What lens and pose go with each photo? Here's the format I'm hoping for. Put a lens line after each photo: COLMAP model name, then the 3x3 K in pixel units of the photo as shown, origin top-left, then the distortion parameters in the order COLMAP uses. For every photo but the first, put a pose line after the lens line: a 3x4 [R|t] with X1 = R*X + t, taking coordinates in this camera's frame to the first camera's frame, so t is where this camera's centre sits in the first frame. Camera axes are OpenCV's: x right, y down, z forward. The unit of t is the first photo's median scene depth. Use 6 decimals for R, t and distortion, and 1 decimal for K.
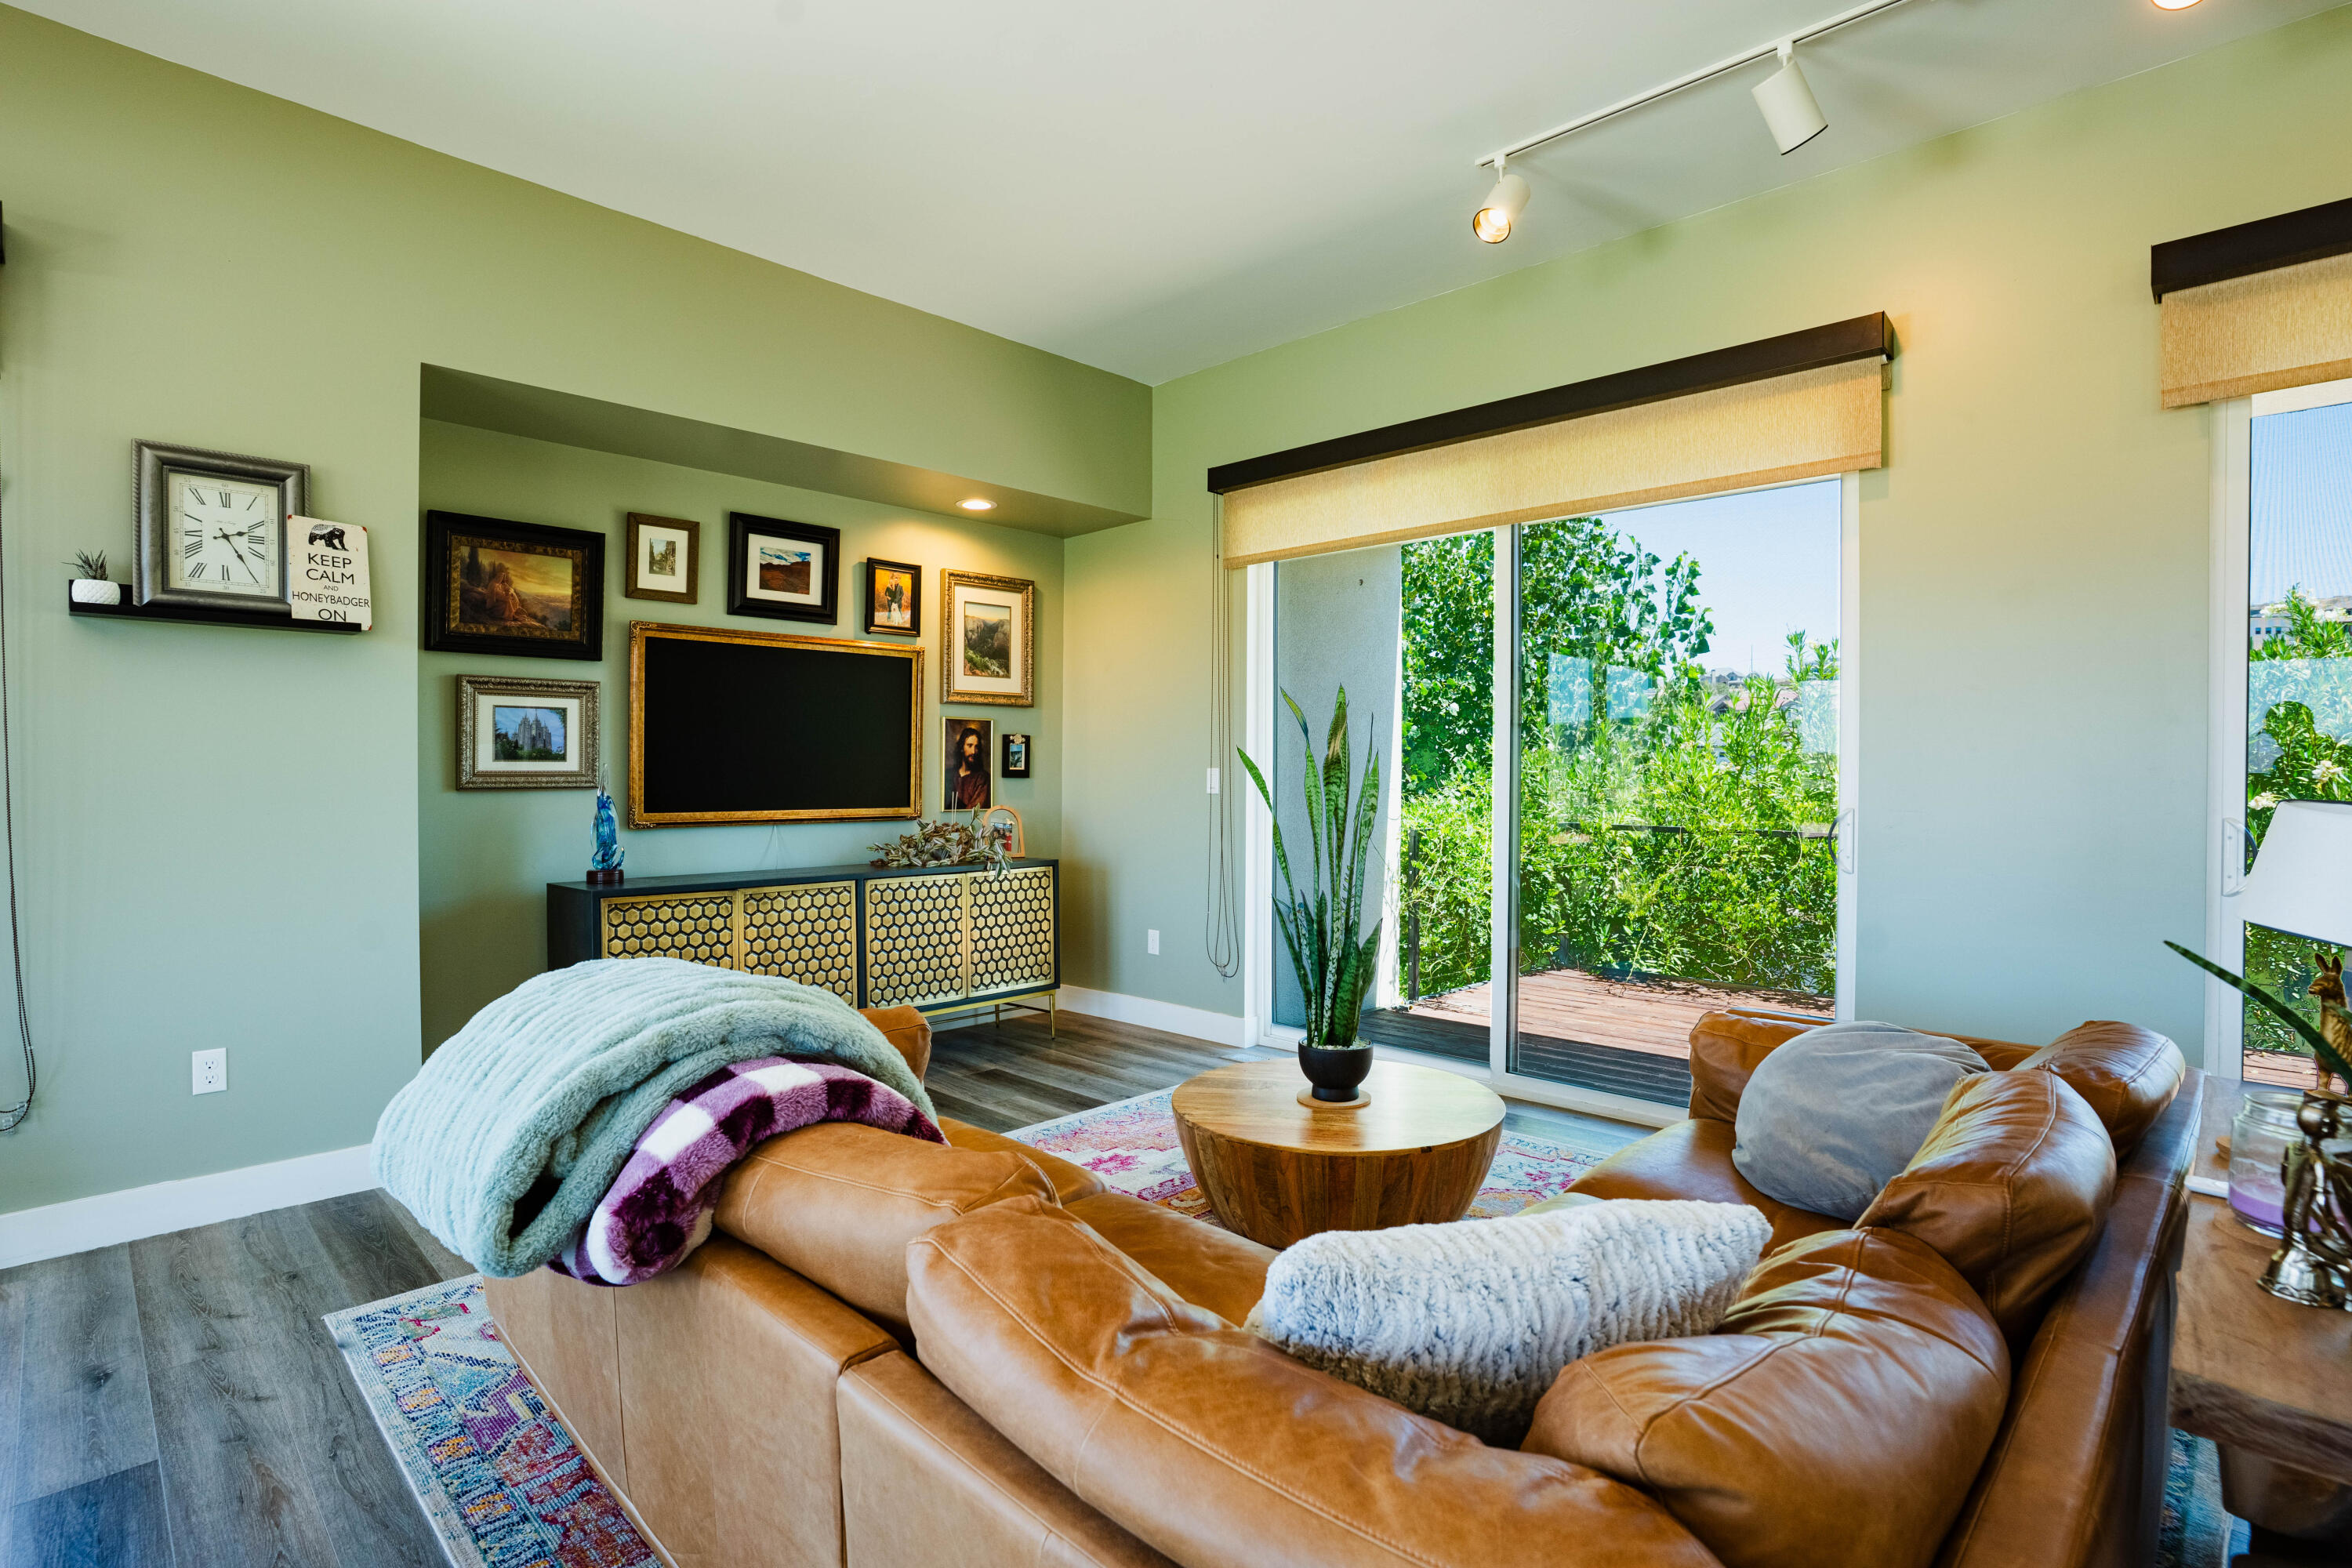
lens RADIAL K [[1168.7, 0, 1170.6], [0, 1168.7, 784.3], [0, 0, 1]] dist [-0.005259, 0.004762]
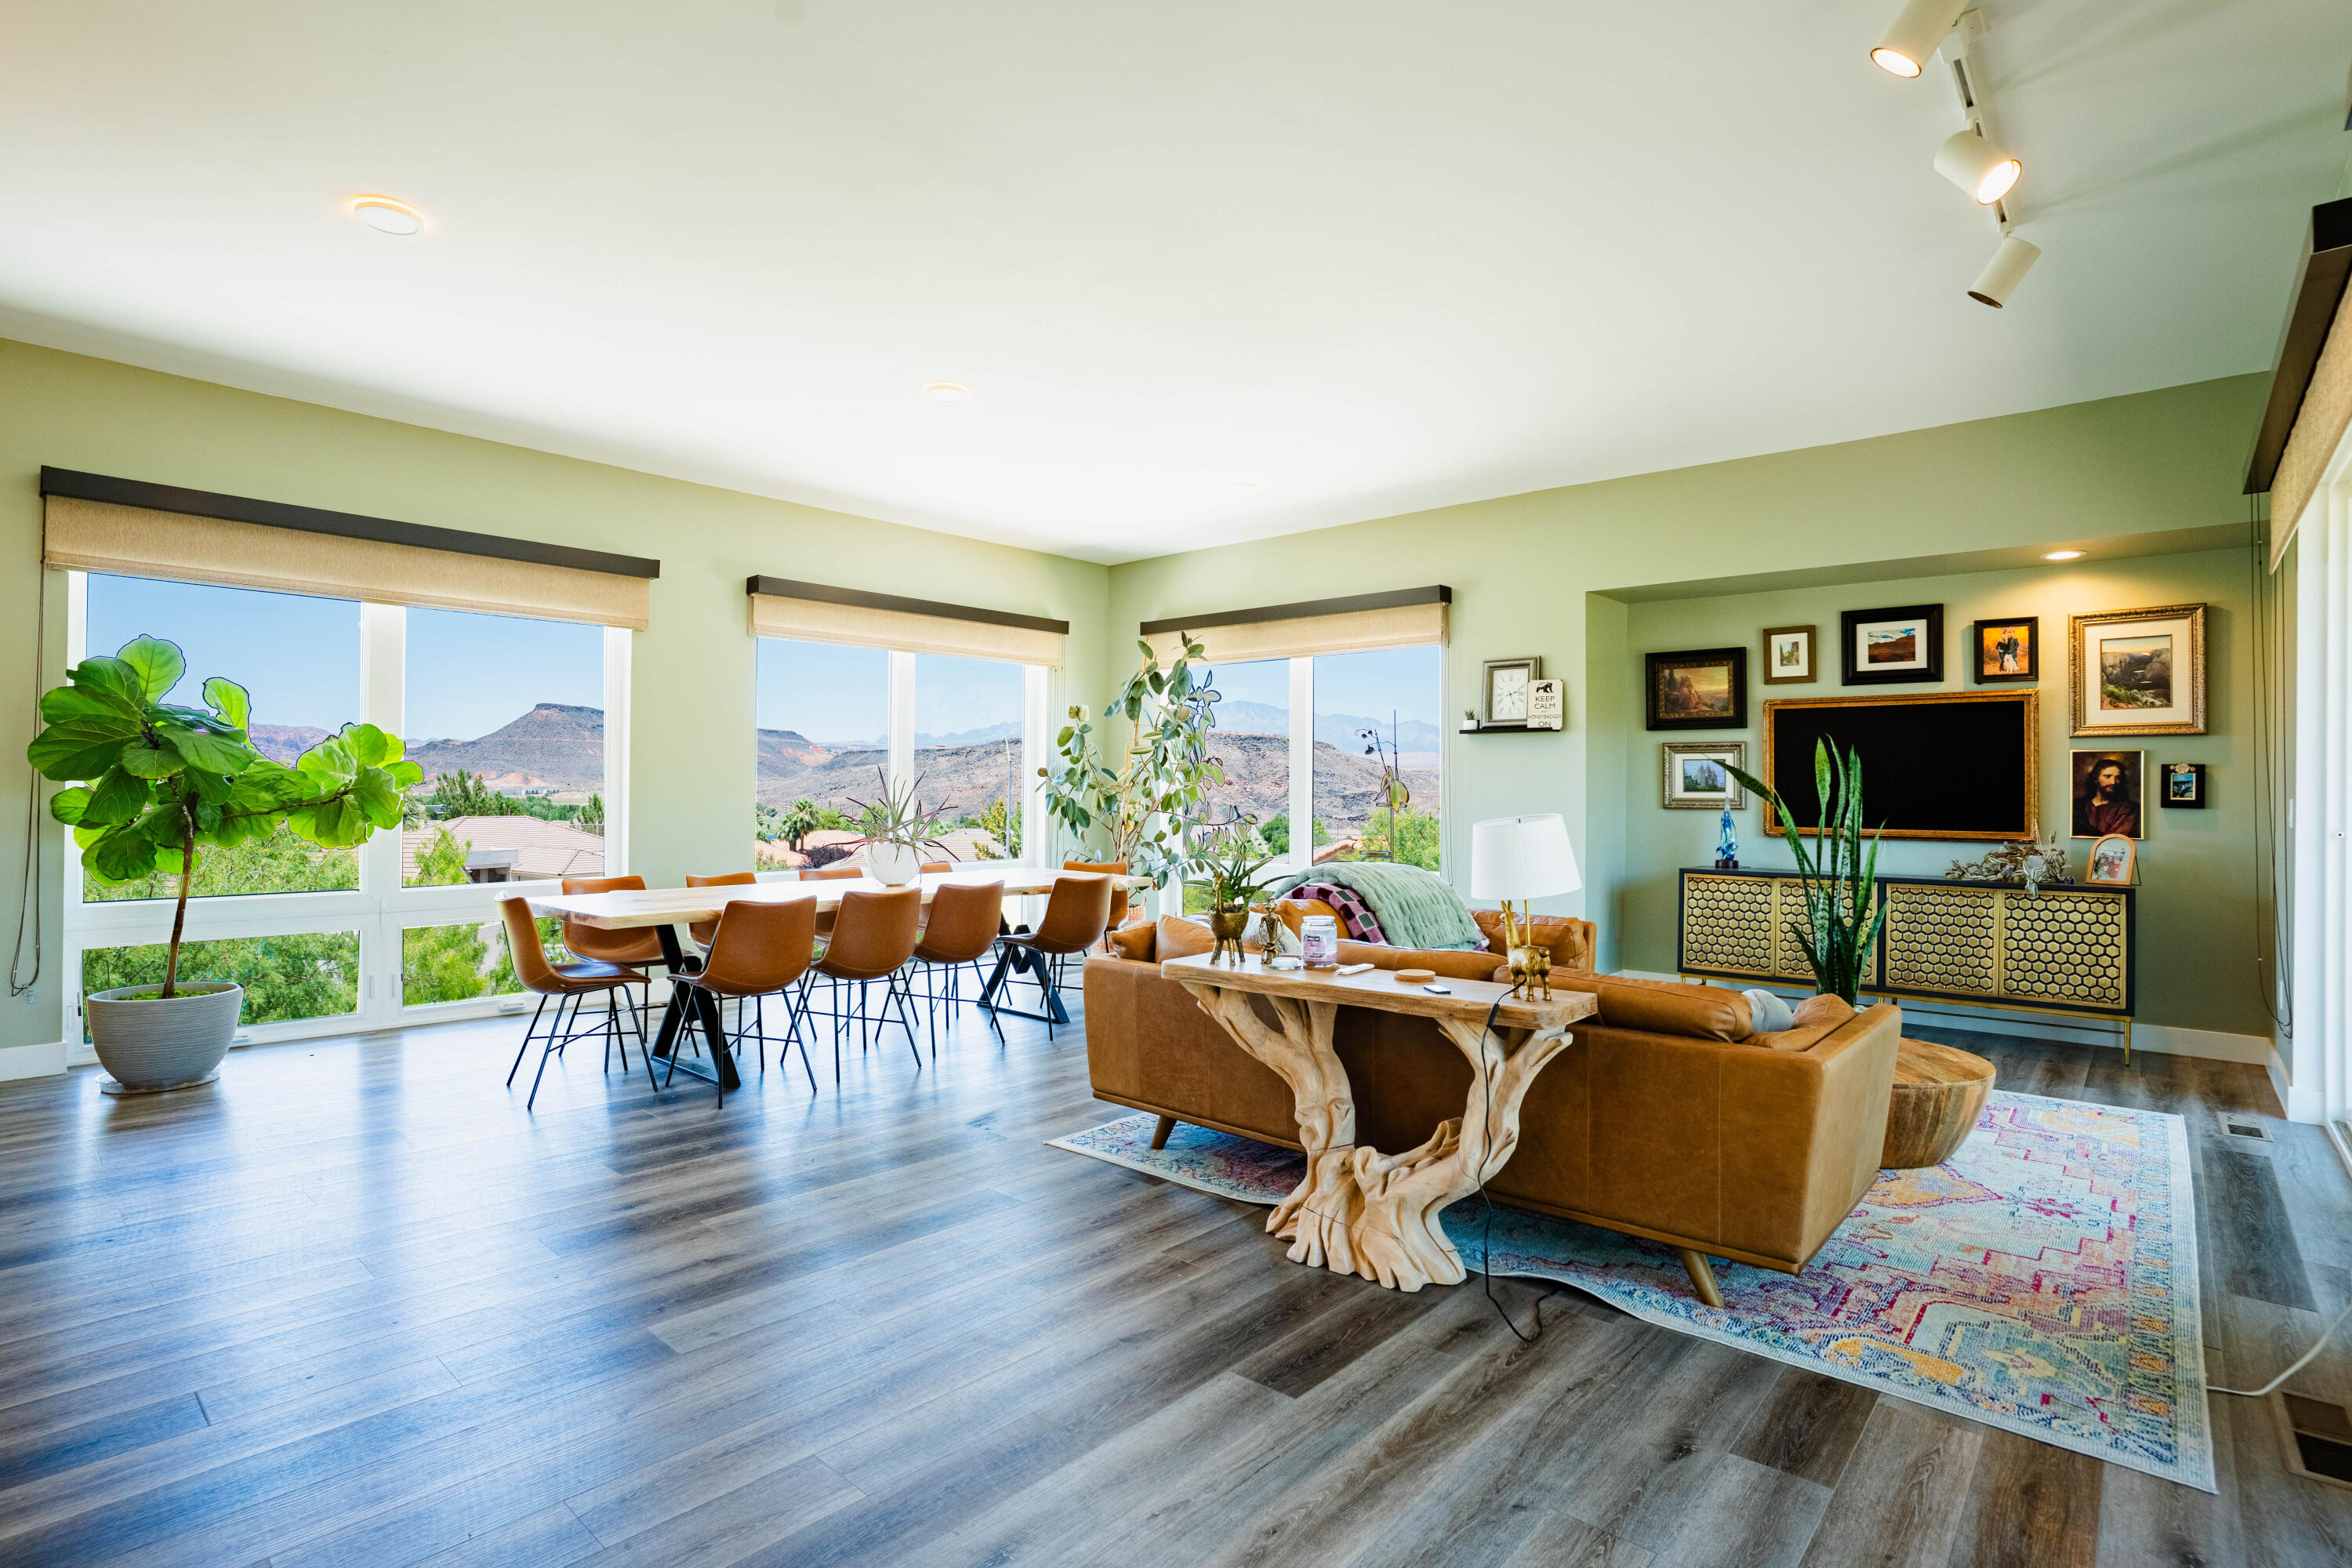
lens RADIAL K [[1168.7, 0, 1163.1], [0, 1168.7, 792.9], [0, 0, 1]] dist [-0.005259, 0.004762]
pose [[0.076972, -0.004399, -0.997024, 1.021981], [-0.020710, 0.999767, -0.006010, 0.006613], [0.996818, 0.021111, 0.076863, 0.104131]]
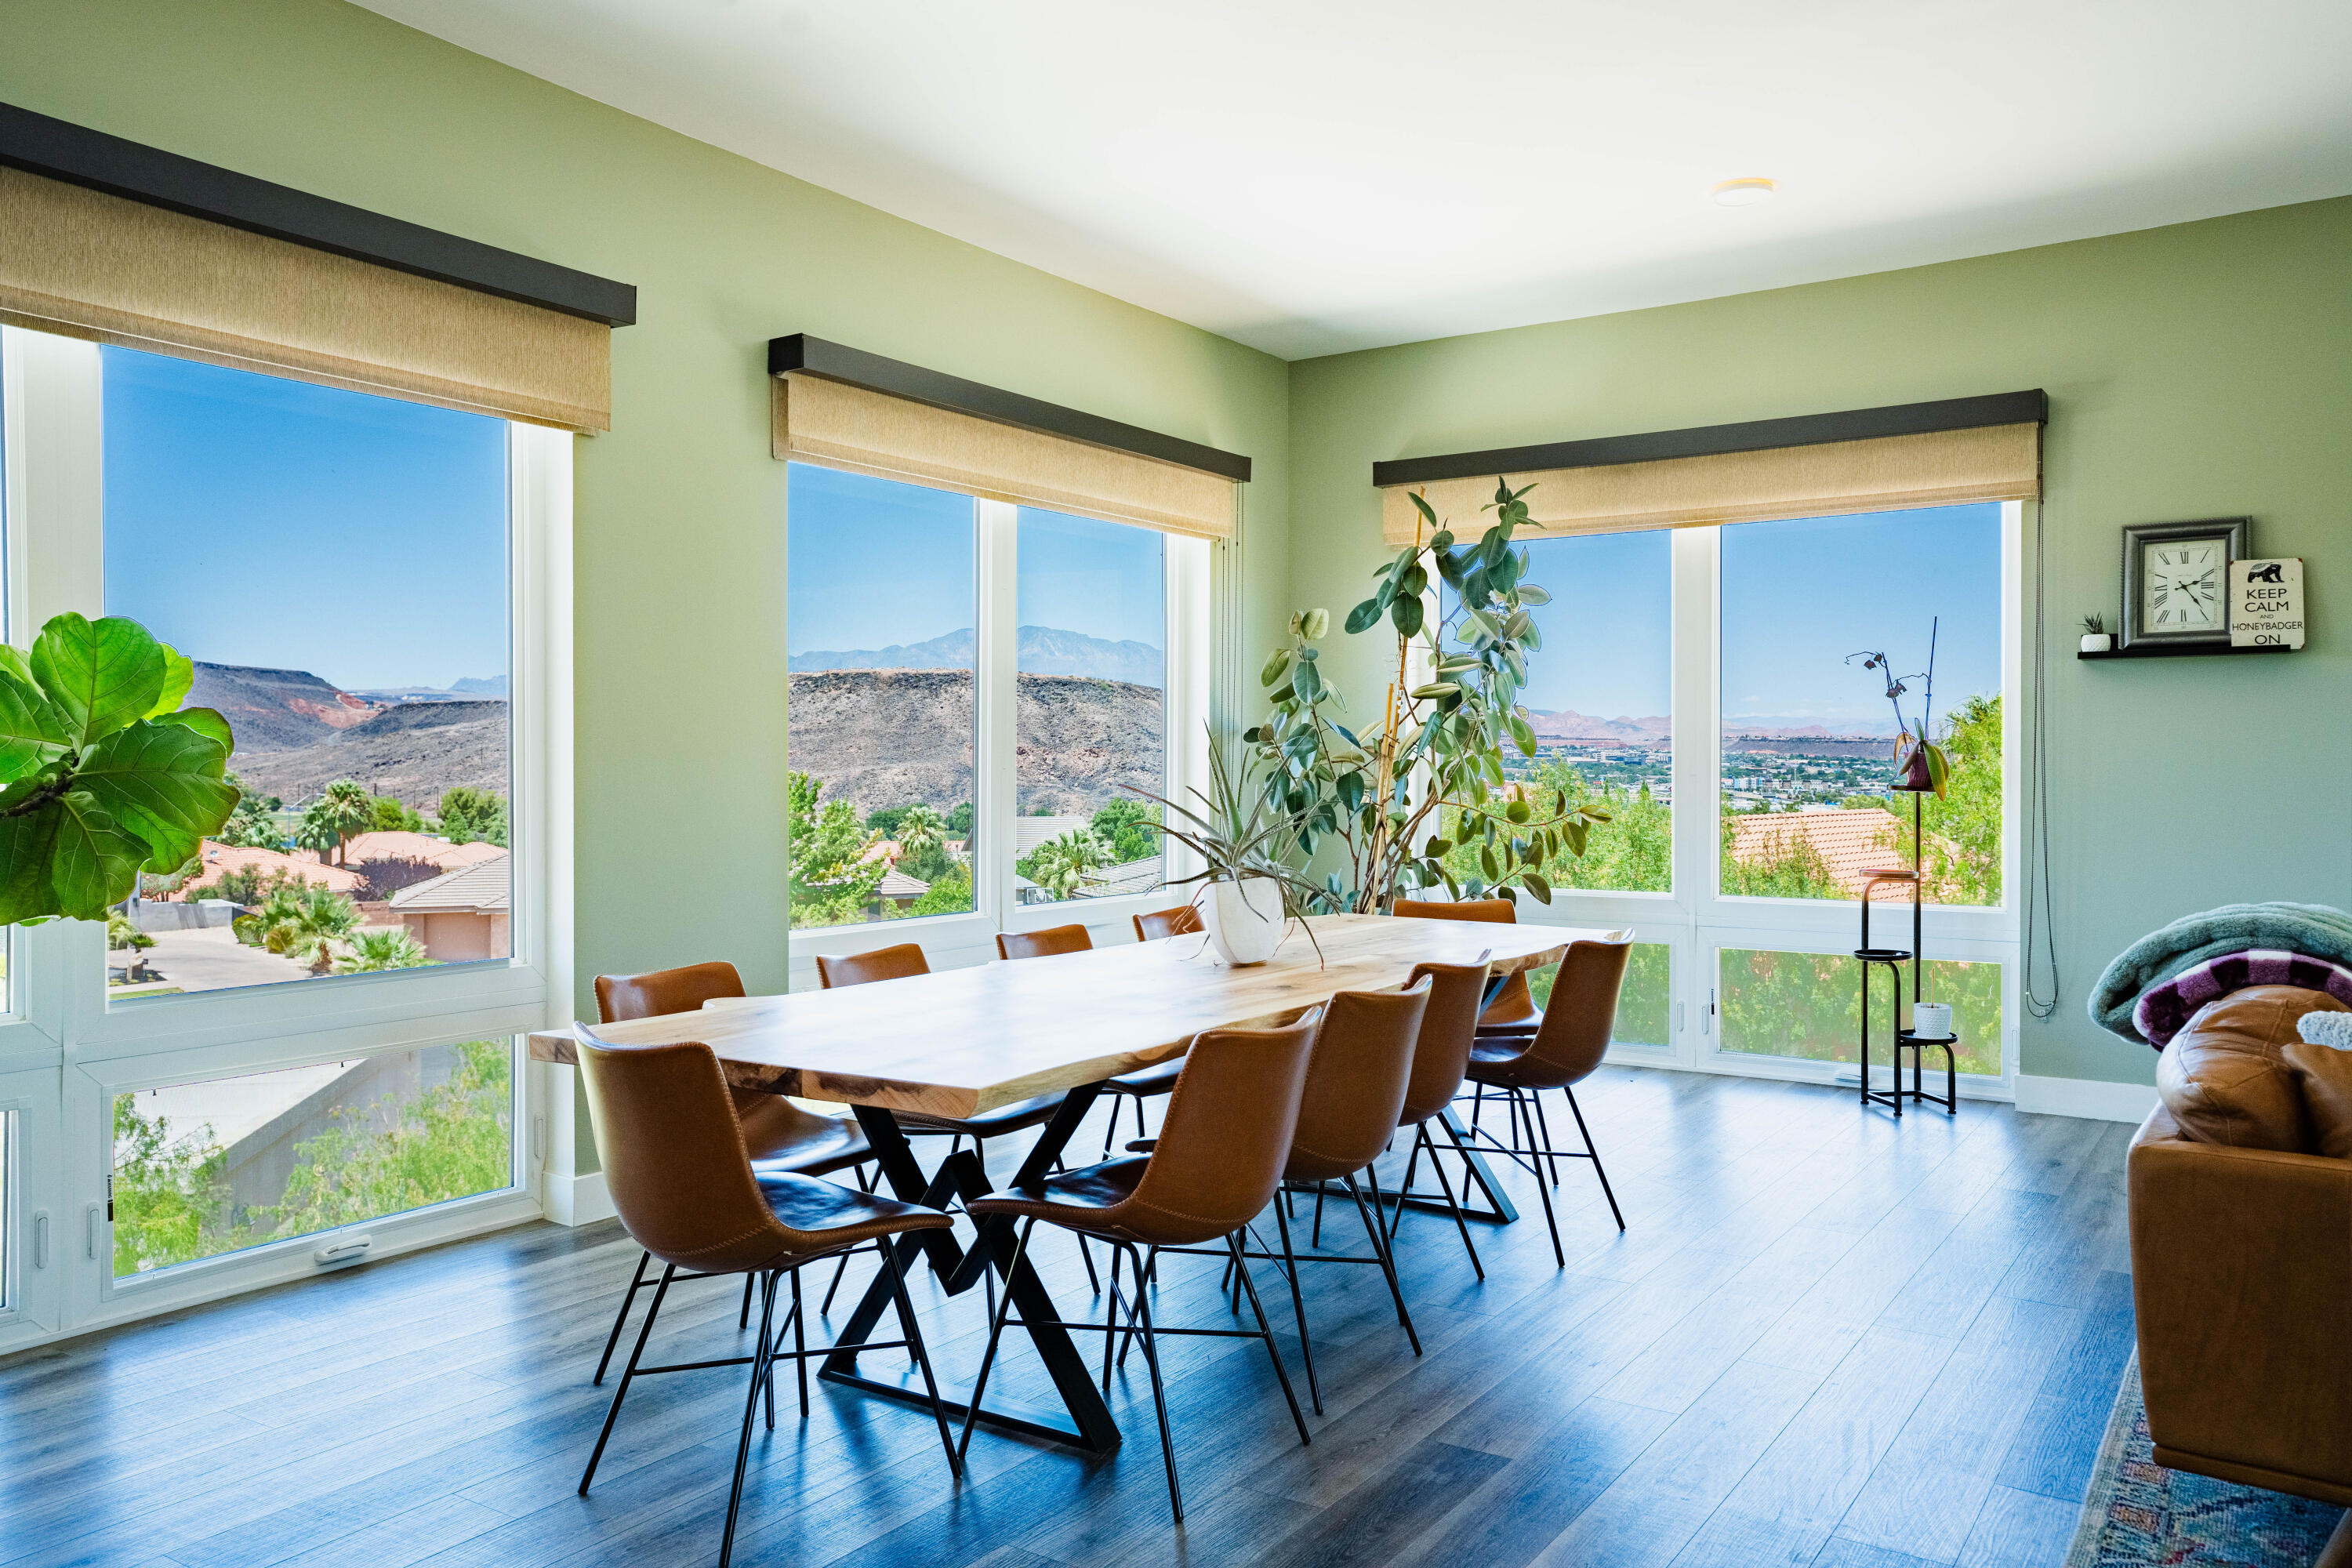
lens RADIAL K [[1748.9, 0, 1164.4], [0, 1748.9, 781.3], [0, 0, 1]] dist [0.052480, 0.012666]
pose [[0.222230, 0.002942, -0.974990, 0.590064], [-0.012491, 0.999922, 0.000170, 0.008352], [0.974914, 0.012141, 0.222249, -0.358530]]
